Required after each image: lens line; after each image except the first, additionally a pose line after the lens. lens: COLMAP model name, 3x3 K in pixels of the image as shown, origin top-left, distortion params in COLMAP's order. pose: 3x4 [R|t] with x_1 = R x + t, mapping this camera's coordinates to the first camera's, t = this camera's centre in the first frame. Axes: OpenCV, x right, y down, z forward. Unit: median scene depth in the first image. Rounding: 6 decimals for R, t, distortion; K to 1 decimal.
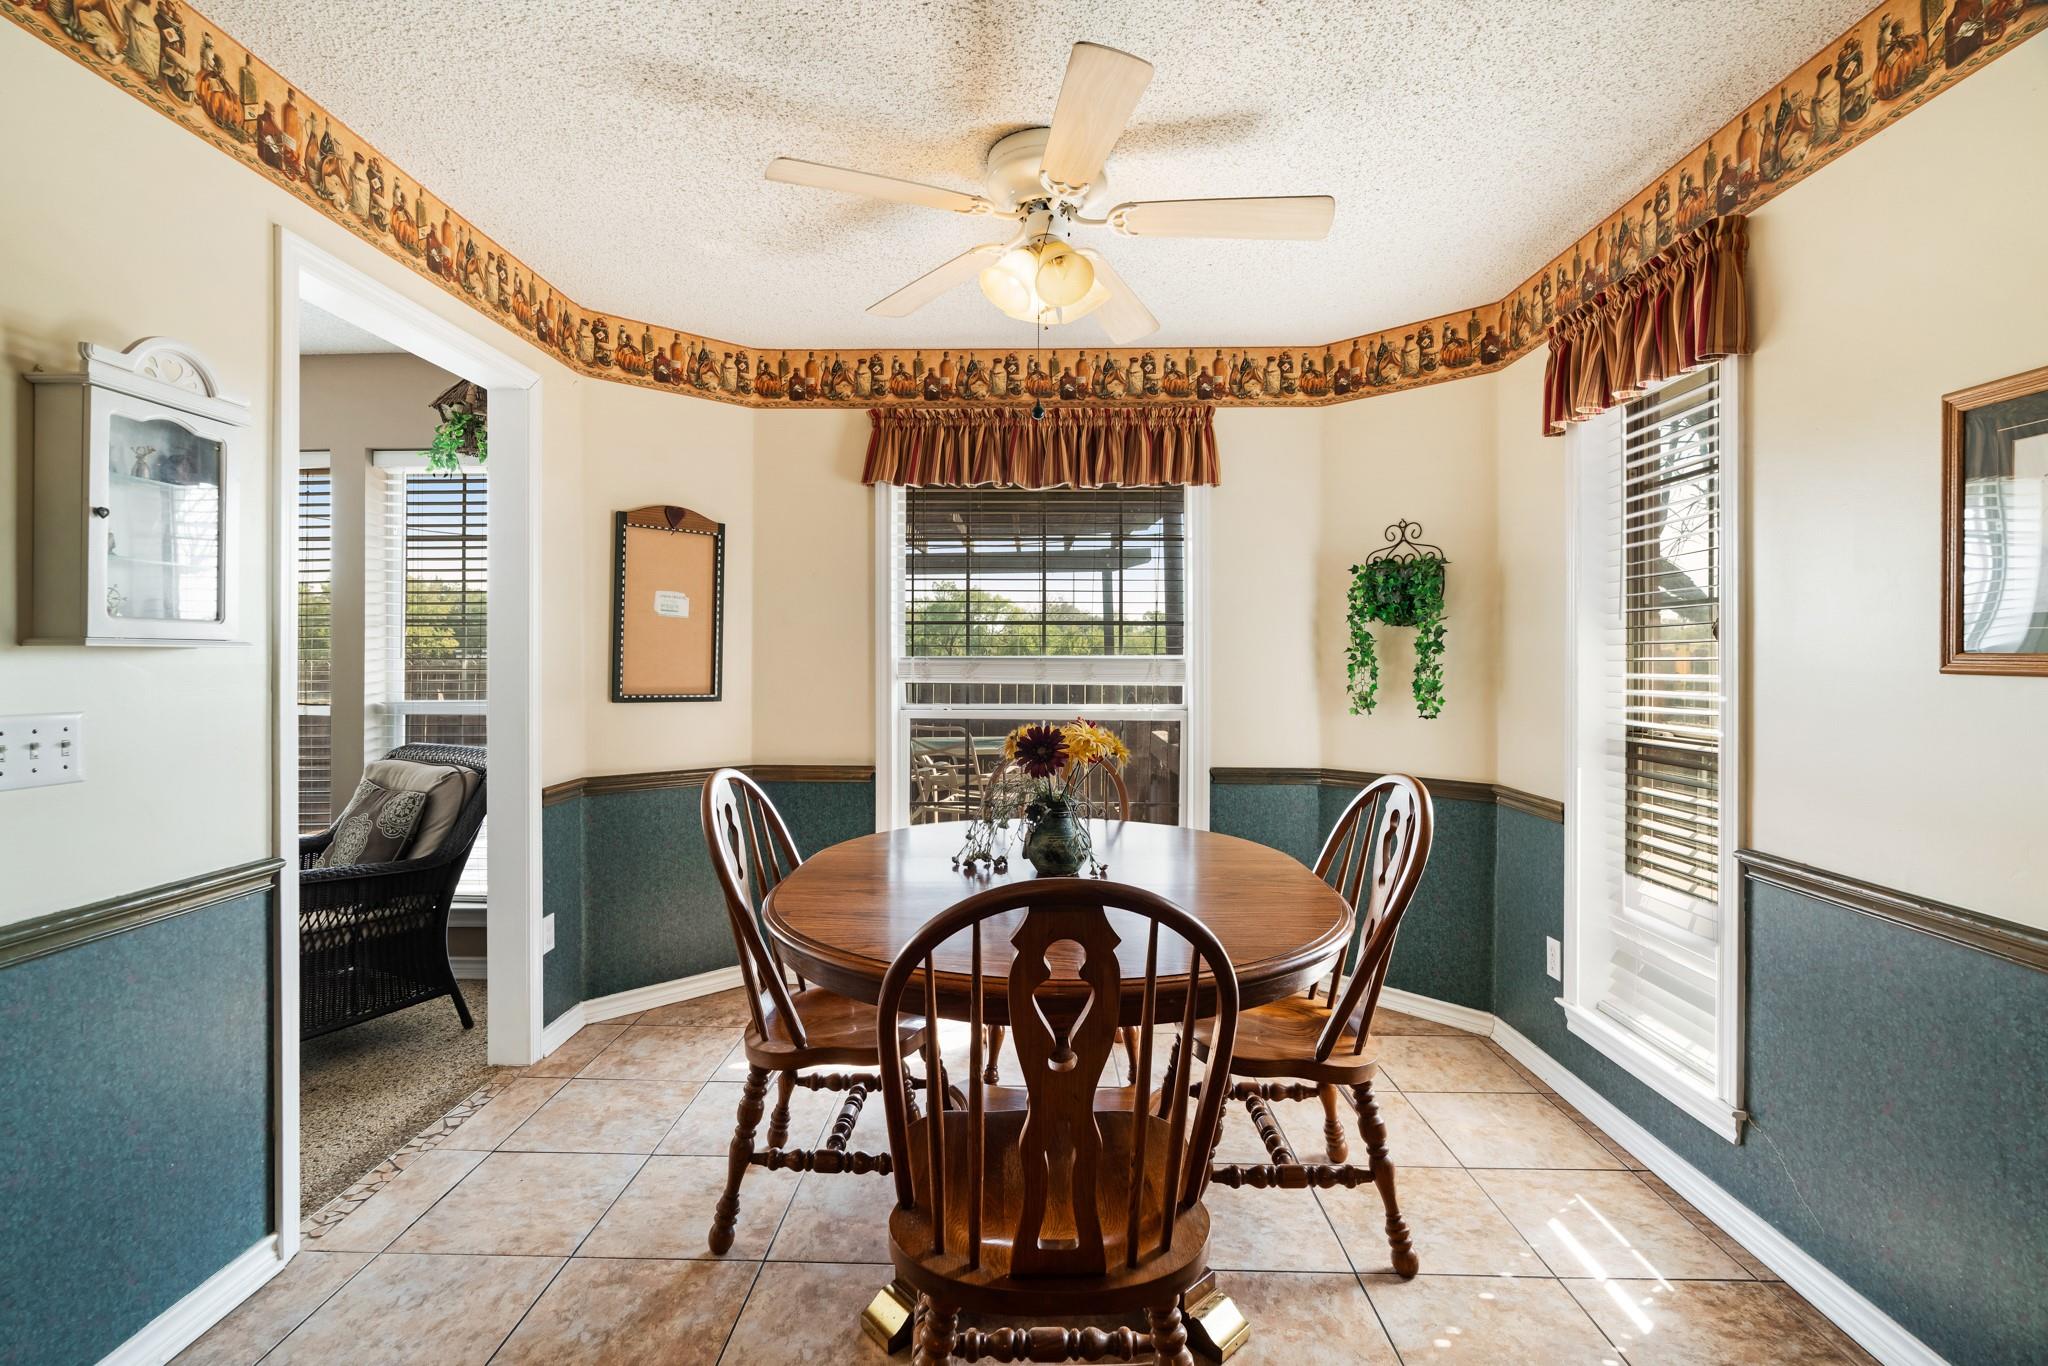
lens RADIAL K [[942.2, 0, 1021.3], [0, 942.2, 666.7], [0, 0, 1]] dist [-0.002329, -0.000150]
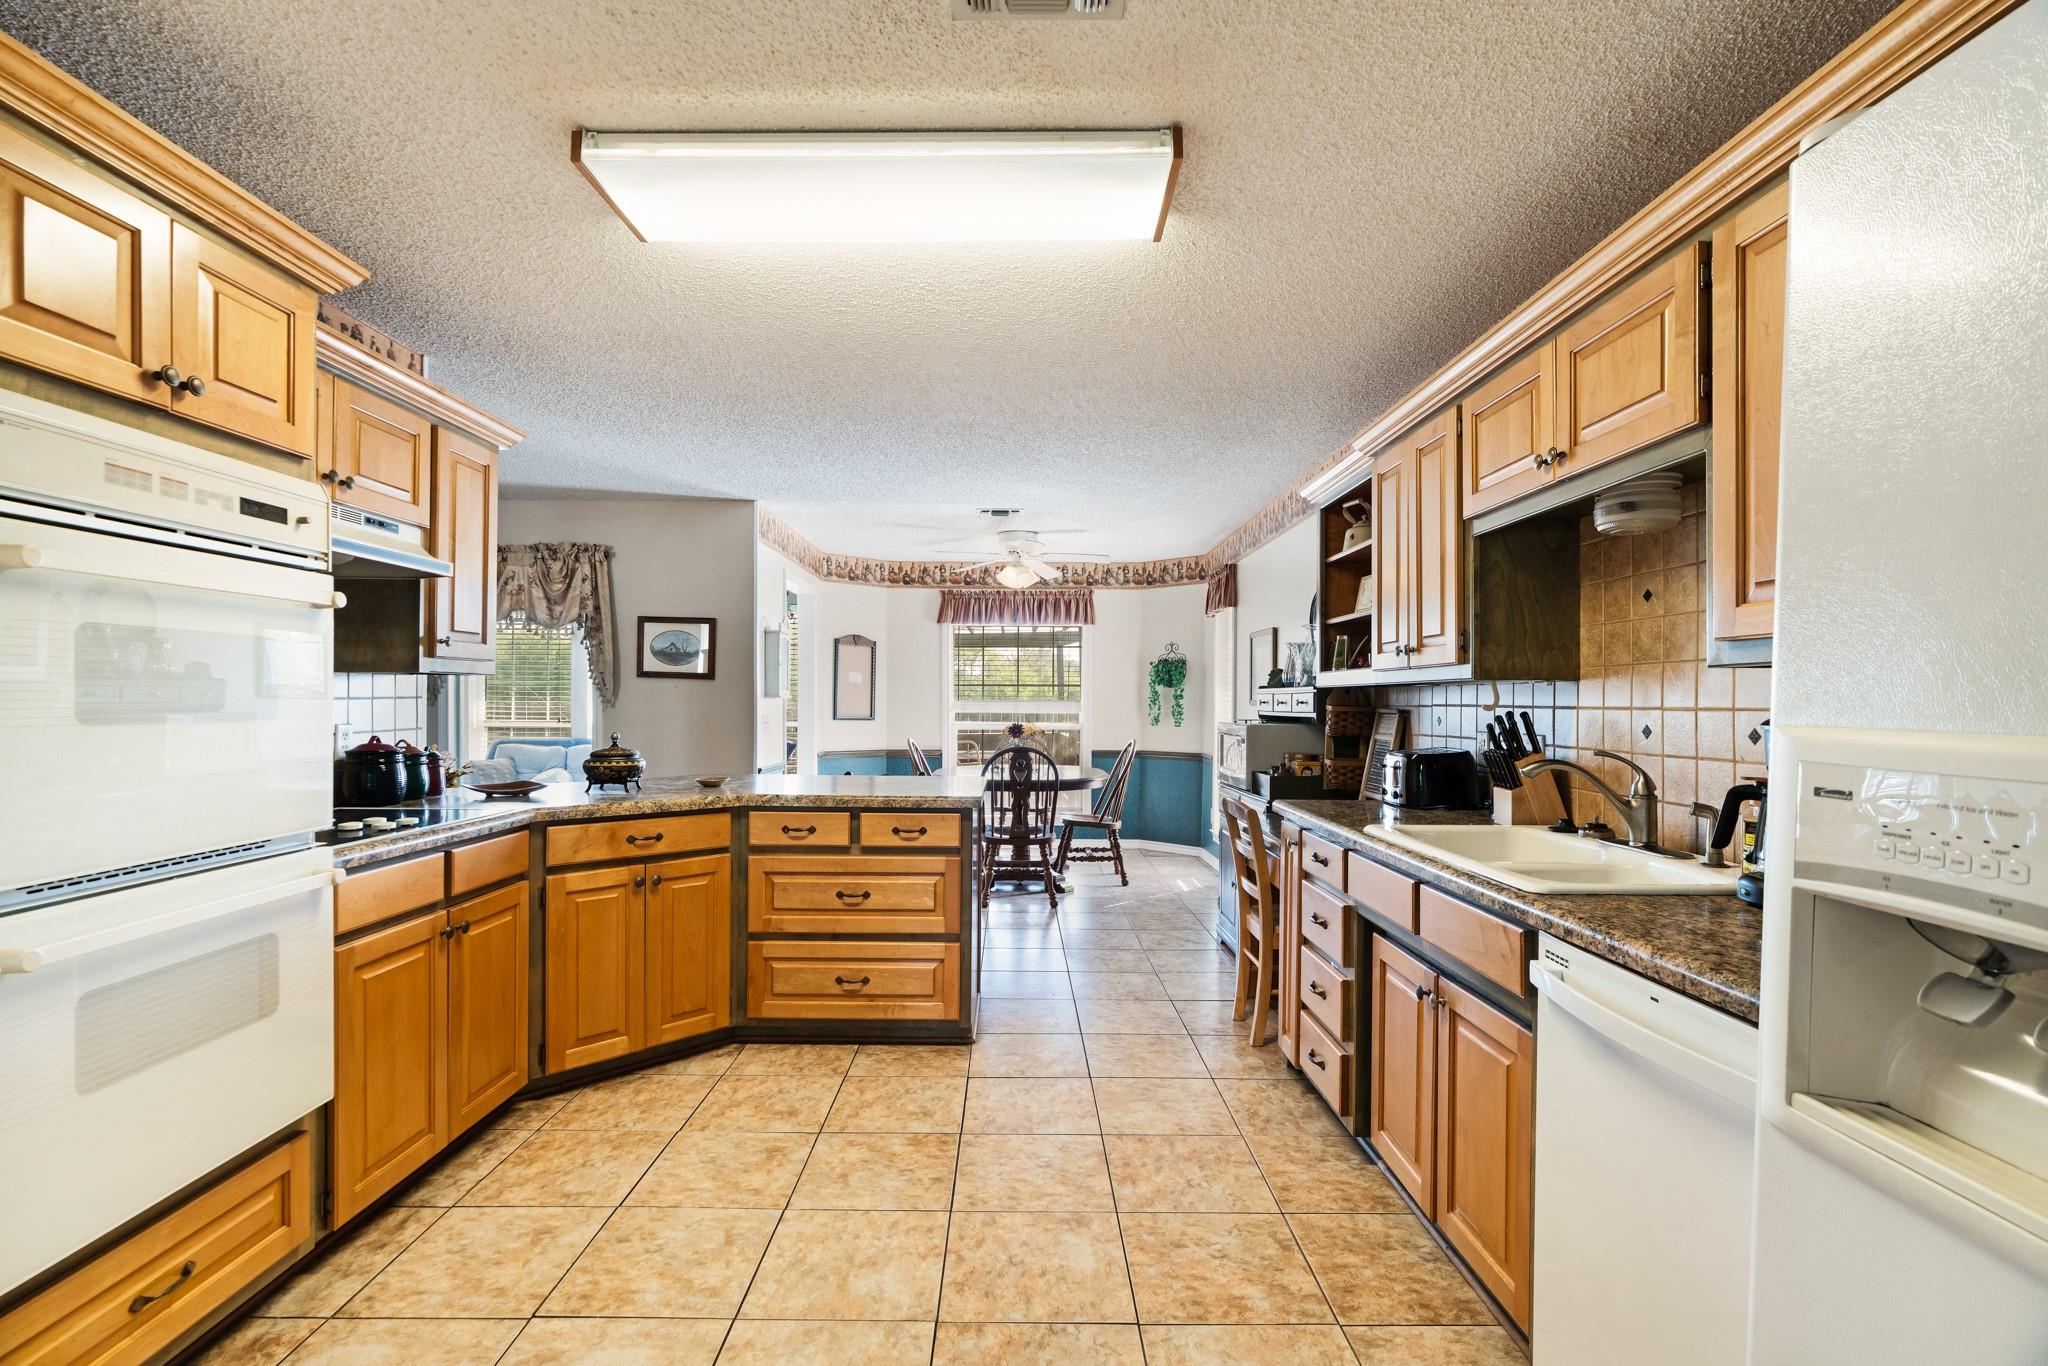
lens RADIAL K [[942.2, 0, 1018.0], [0, 942.2, 692.2], [0, 0, 1]] dist [-0.002329, -0.000150]
pose [[0.999786, 0.003371, 0.020390, -0.021181], [-0.002937, 0.999769, -0.021289, 0.017606], [-0.020457, 0.021225, 0.999565, -1.252424]]
